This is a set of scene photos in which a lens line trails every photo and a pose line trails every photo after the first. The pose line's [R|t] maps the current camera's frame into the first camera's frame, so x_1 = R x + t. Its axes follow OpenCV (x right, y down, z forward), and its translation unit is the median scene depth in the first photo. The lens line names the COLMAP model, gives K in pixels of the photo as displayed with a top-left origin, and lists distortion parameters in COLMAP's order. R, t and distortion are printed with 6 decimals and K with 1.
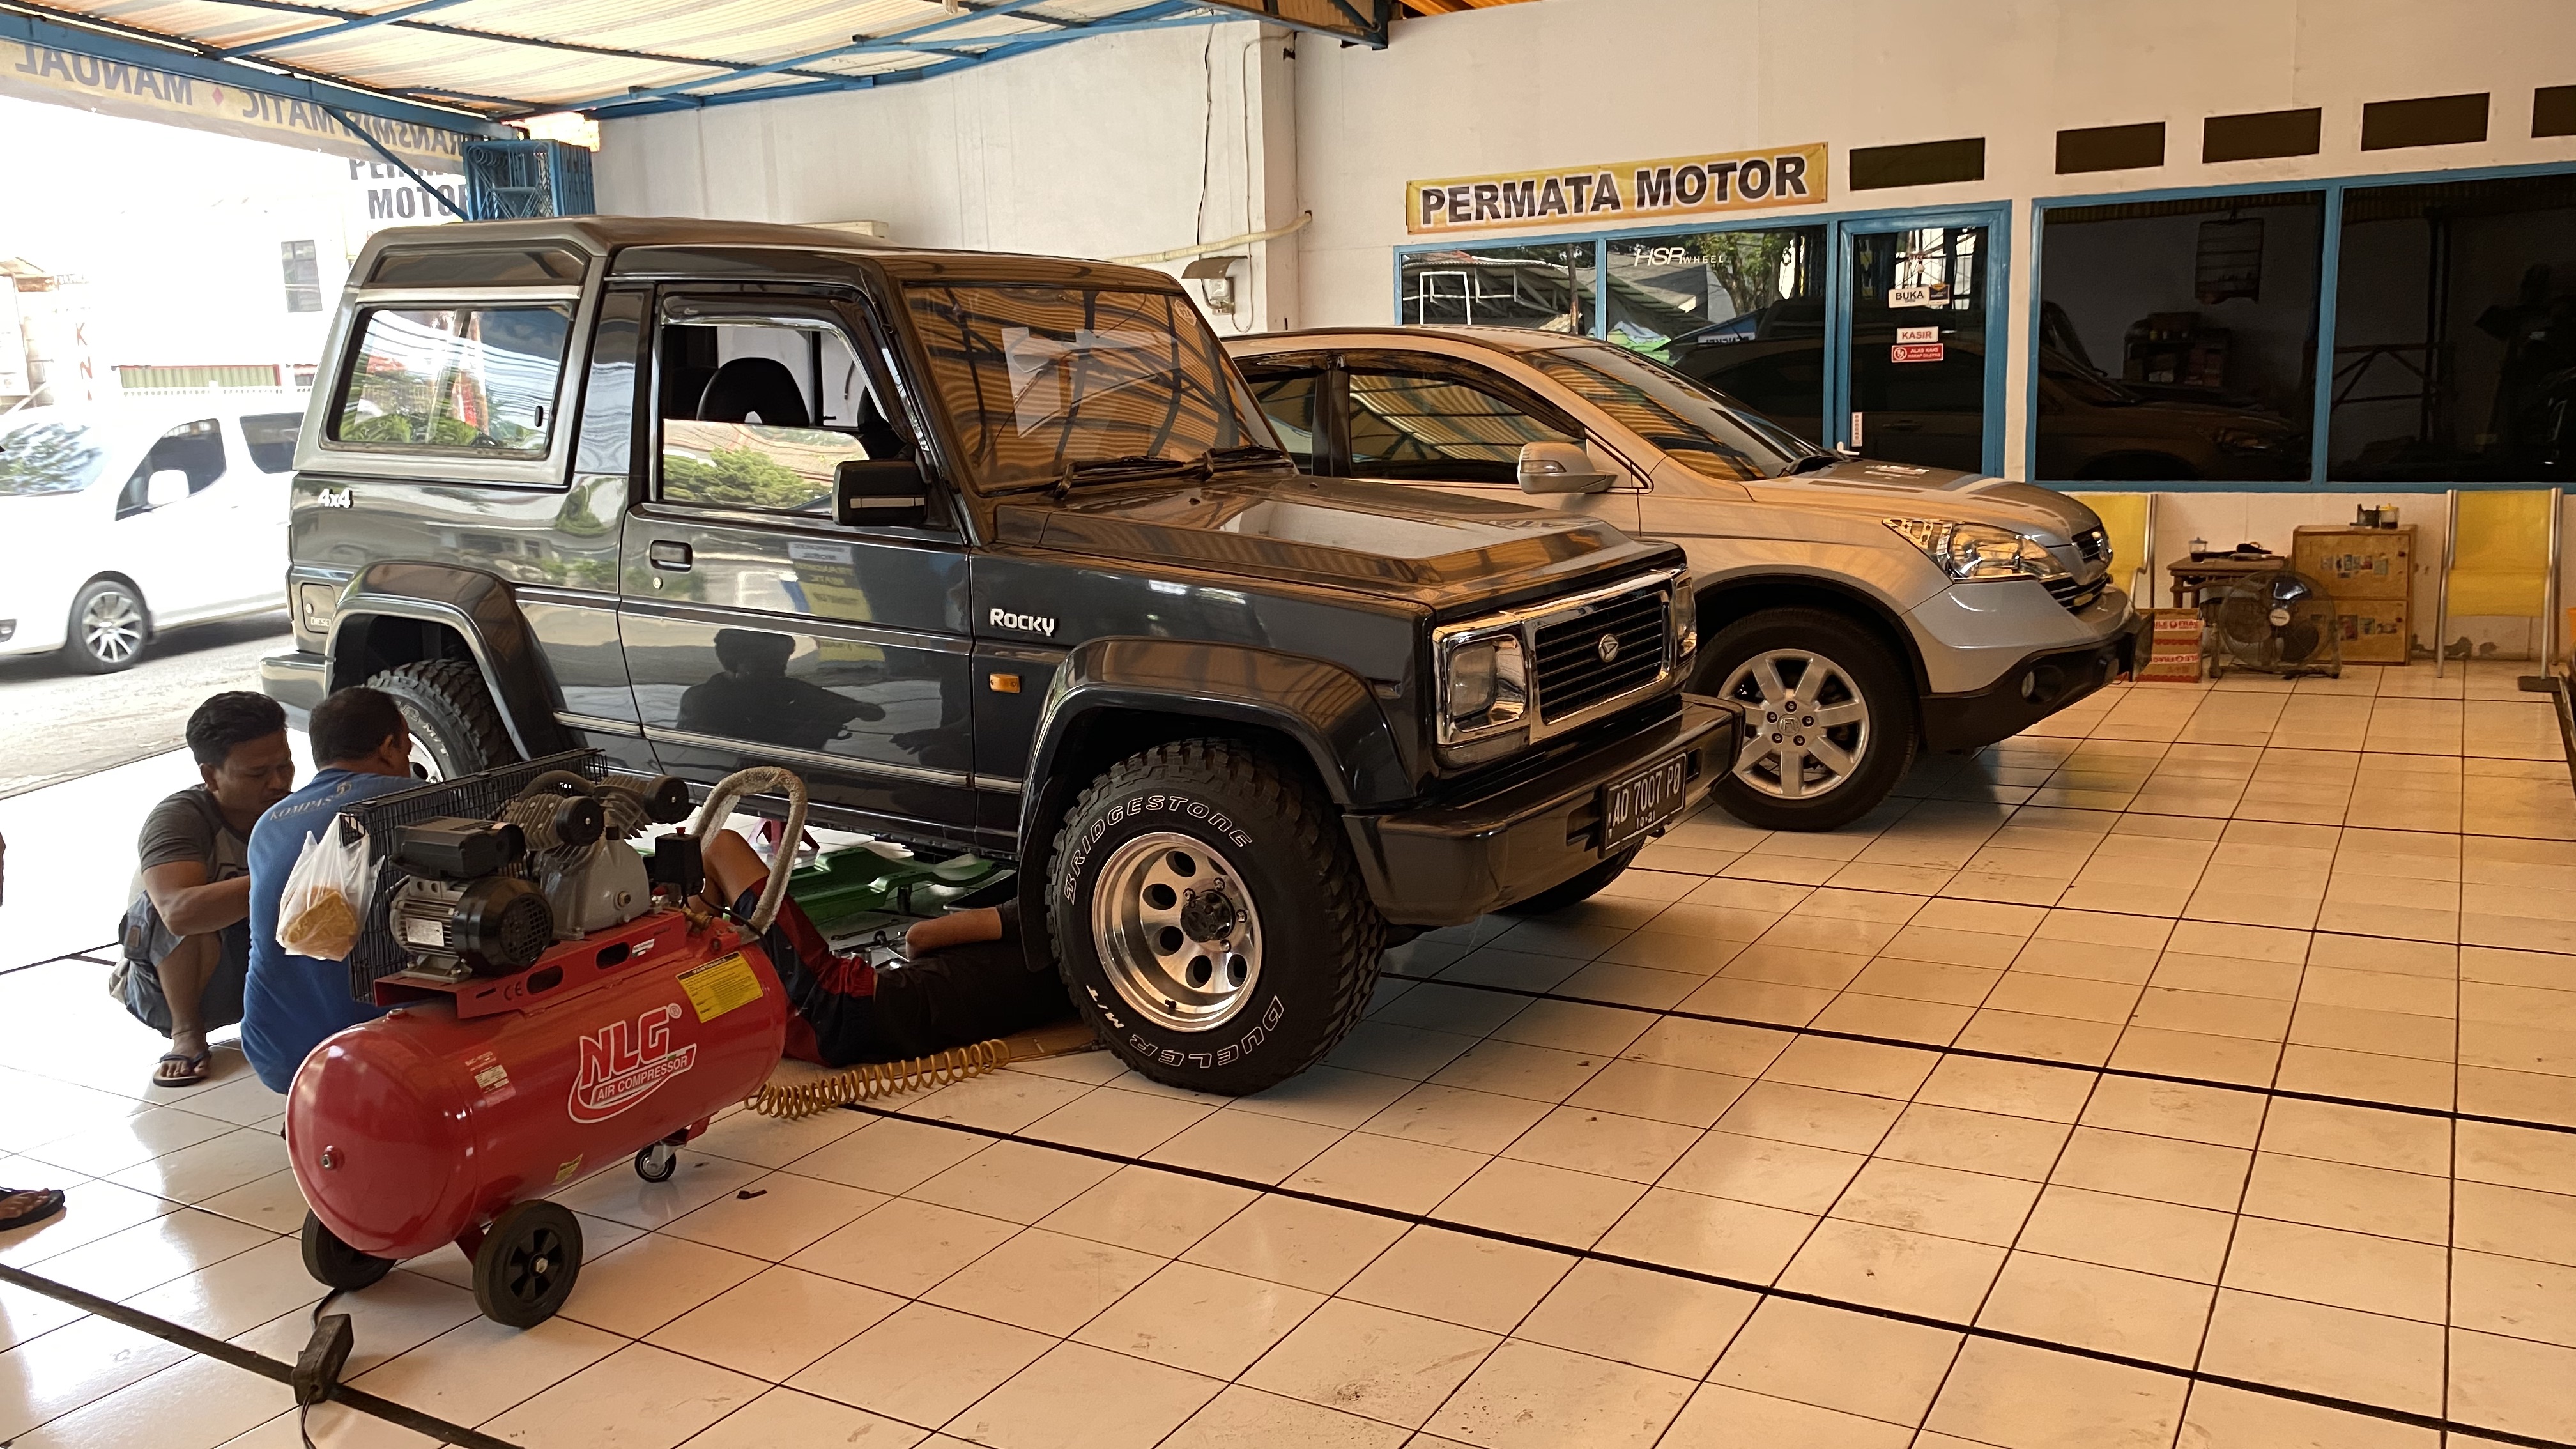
lens RADIAL K [[1977.3, 0, 1274.2], [0, 1977.3, 706.5], [0, 0, 1]] dist [0.034908, -0.040281]
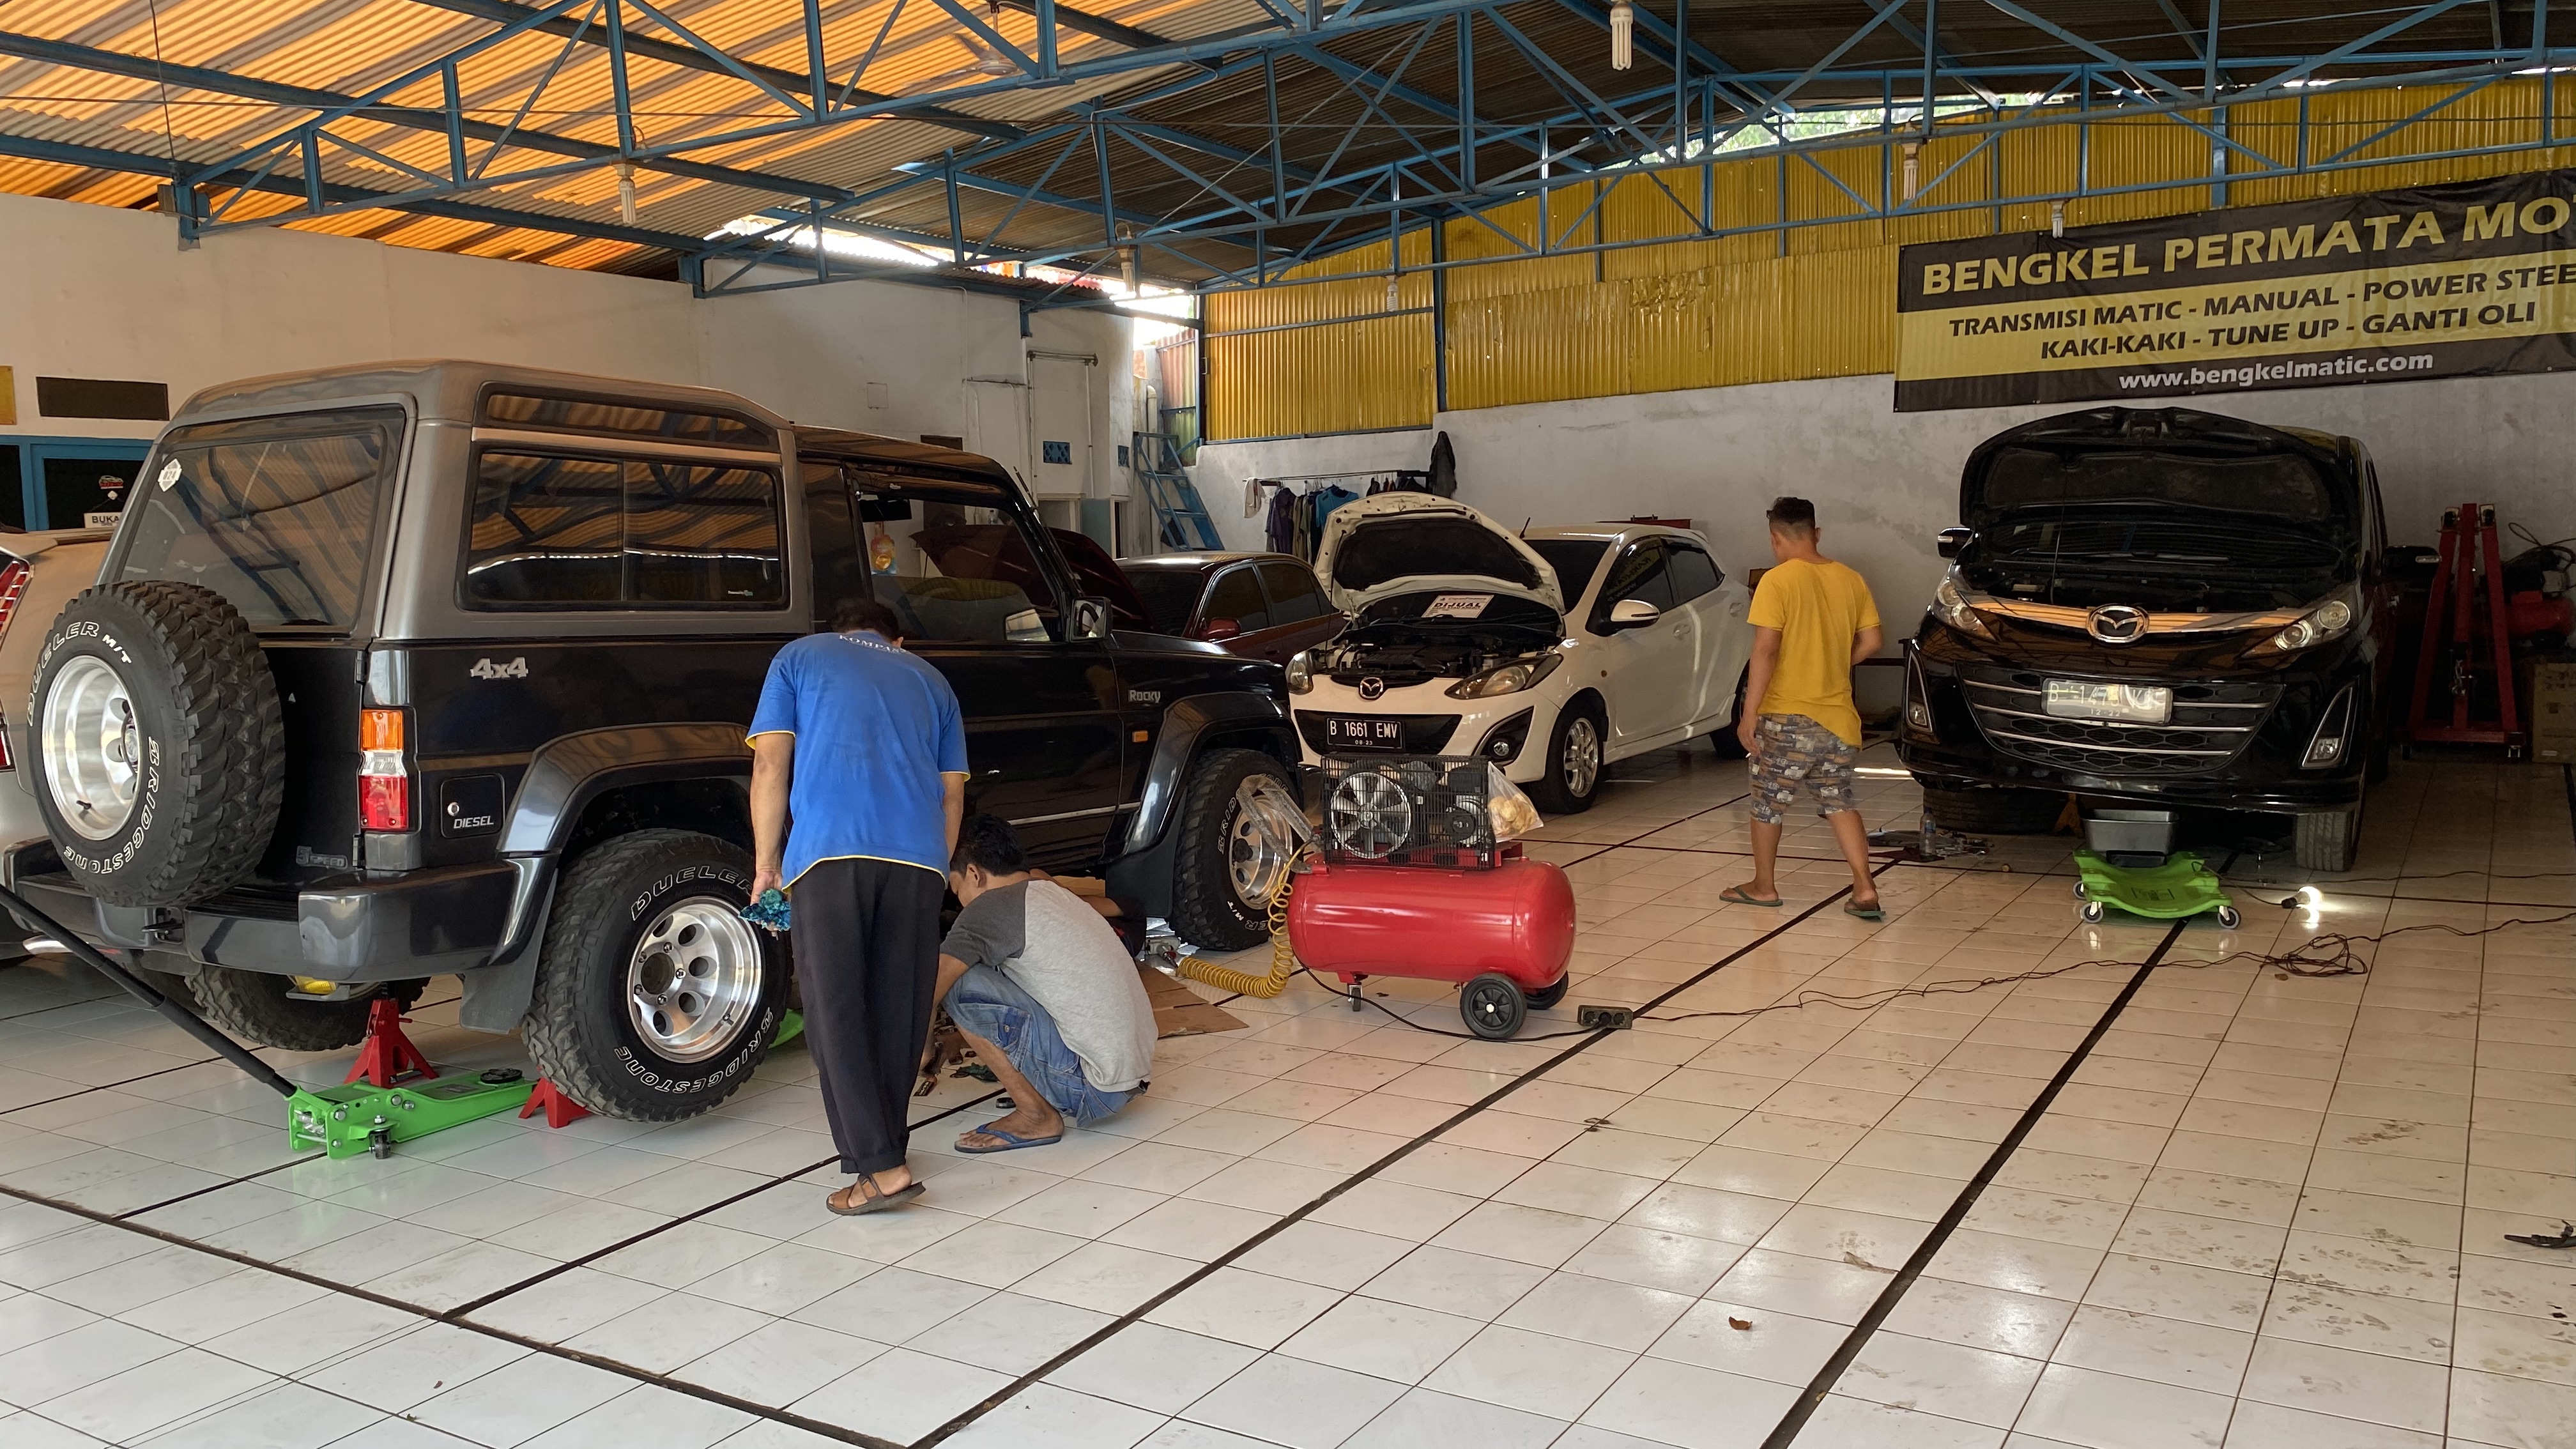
lens RADIAL K [[1939.8, 0, 1304.0], [0, 1939.8, 765.5], [0, 0, 1]] dist [0.031161, -0.033040]
pose [[0.012887, -0.078716, 0.996814, -1.013151], [0.186838, 0.979529, 0.074936, -0.049216], [-0.982306, 0.185277, 0.027330, 0.502743]]
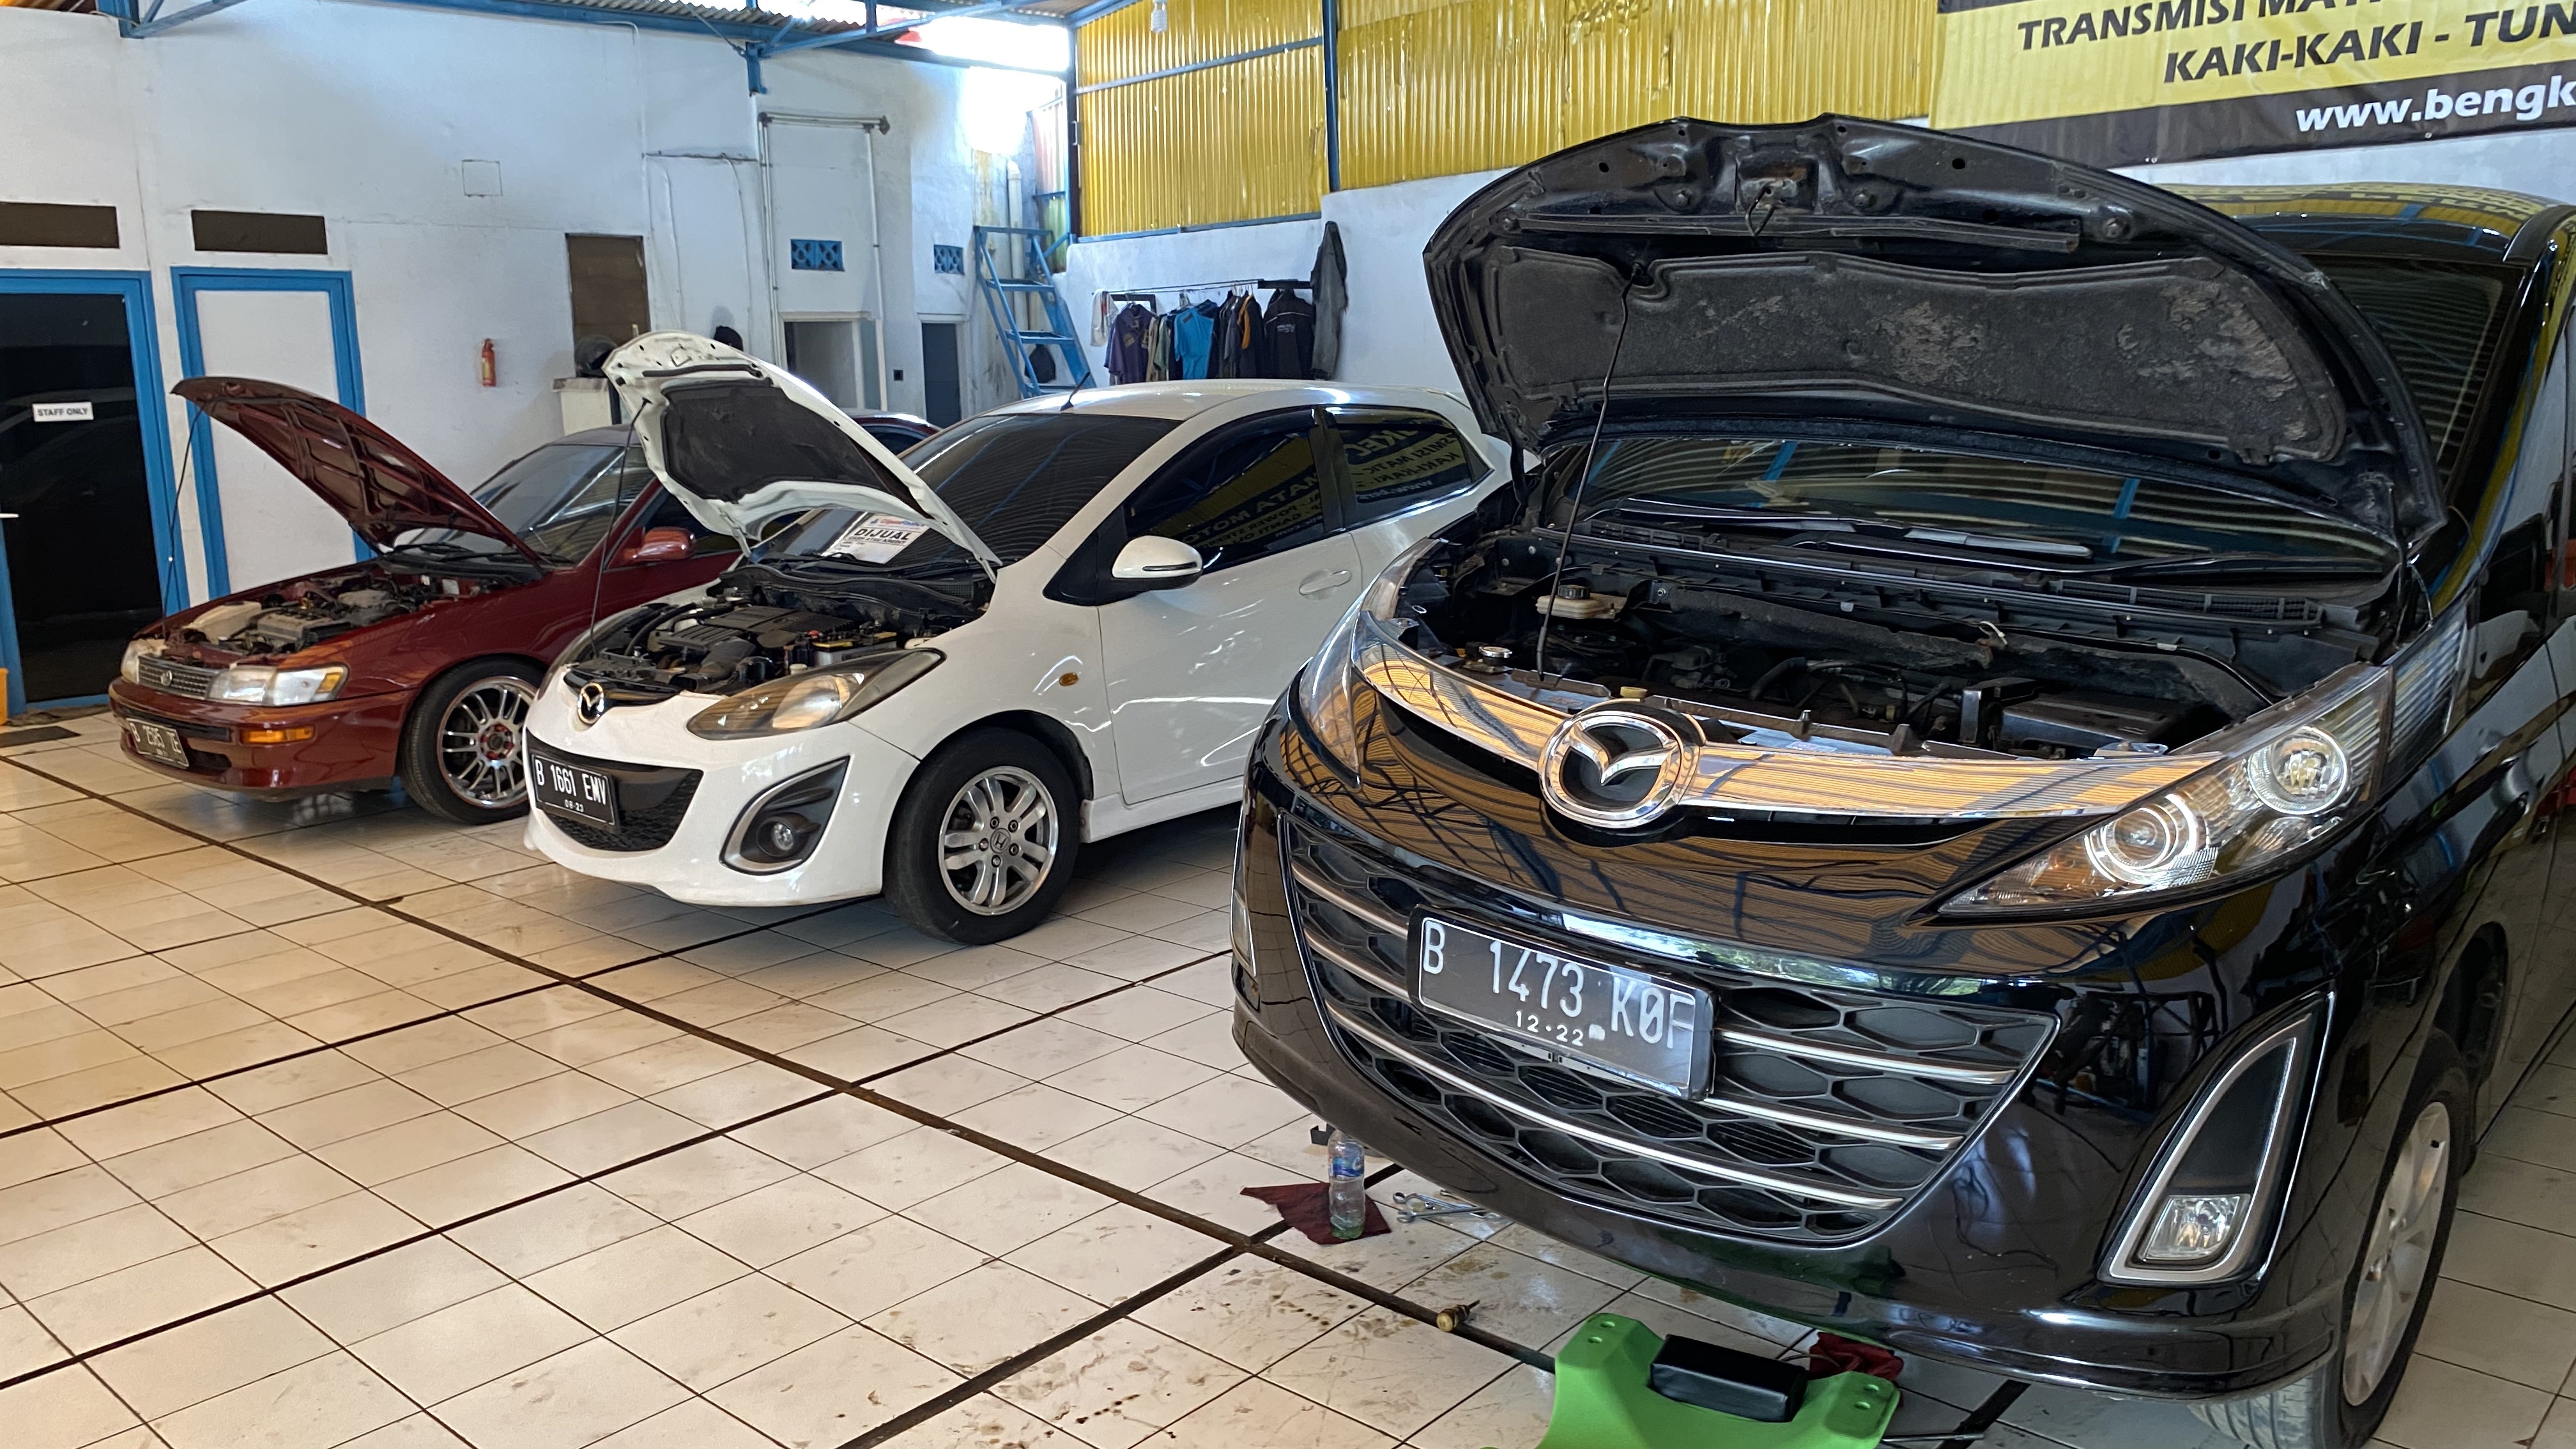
lens RADIAL K [[1999.9, 0, 1288.0], [0, 1999.9, 724.5], [0, 0, 1]] dist [0.004739, 0.003142]
pose [[0.197734, -0.146827, 0.969197, -0.318948], [0.174164, 0.978250, 0.112666, -0.022826], [-0.964660, 0.146521, 0.219005, 0.062535]]
